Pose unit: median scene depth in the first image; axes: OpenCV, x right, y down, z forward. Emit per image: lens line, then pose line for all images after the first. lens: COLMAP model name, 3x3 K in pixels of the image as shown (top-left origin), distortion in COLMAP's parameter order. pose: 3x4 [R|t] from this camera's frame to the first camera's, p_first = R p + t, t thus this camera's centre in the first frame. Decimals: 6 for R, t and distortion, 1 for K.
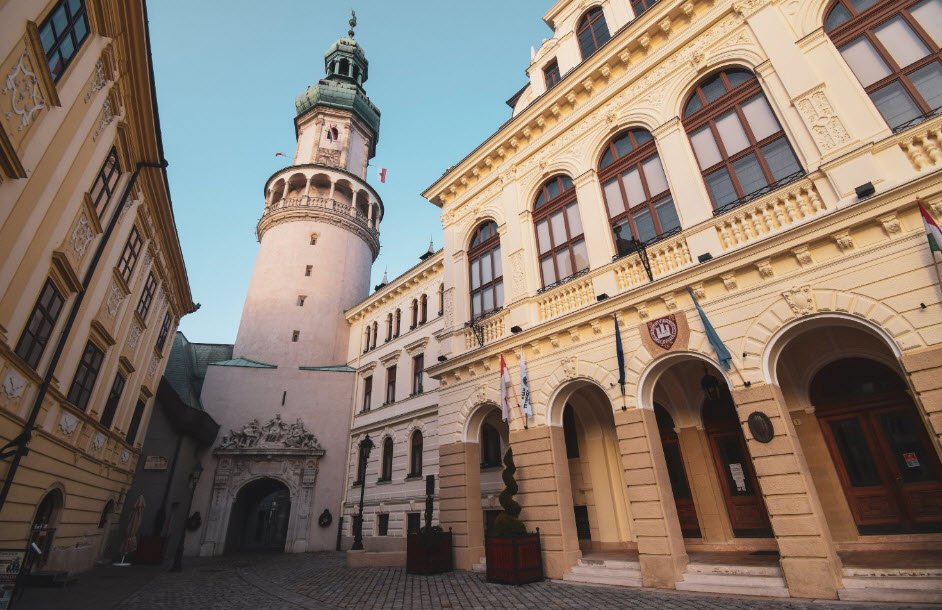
lens RADIAL K [[434.7, 0, 476.1], [0, 434.7, 282.1], [0, 0, 1]] dist [0.000013, -0.000128]
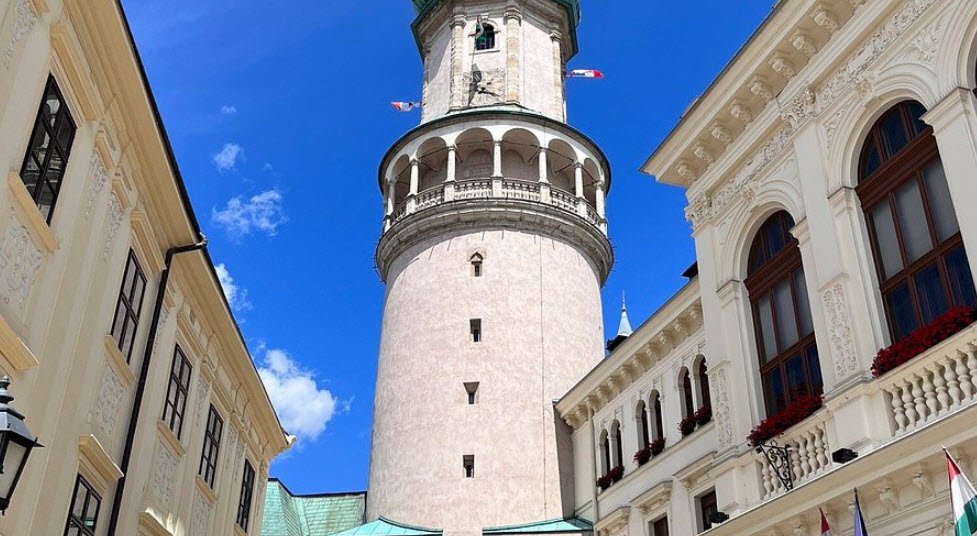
lens RADIAL K [[1008.3, 0, 485.3], [0, 1008.3, 246.1], [0, 0, 1]] dist [0.132307, -0.011145]
pose [[0.910637, -0.168851, -0.377134, 0.108033], [0.156064, 0.985642, -0.064457, -0.057726], [0.382603, -0.000160, 0.923913, -0.103150]]
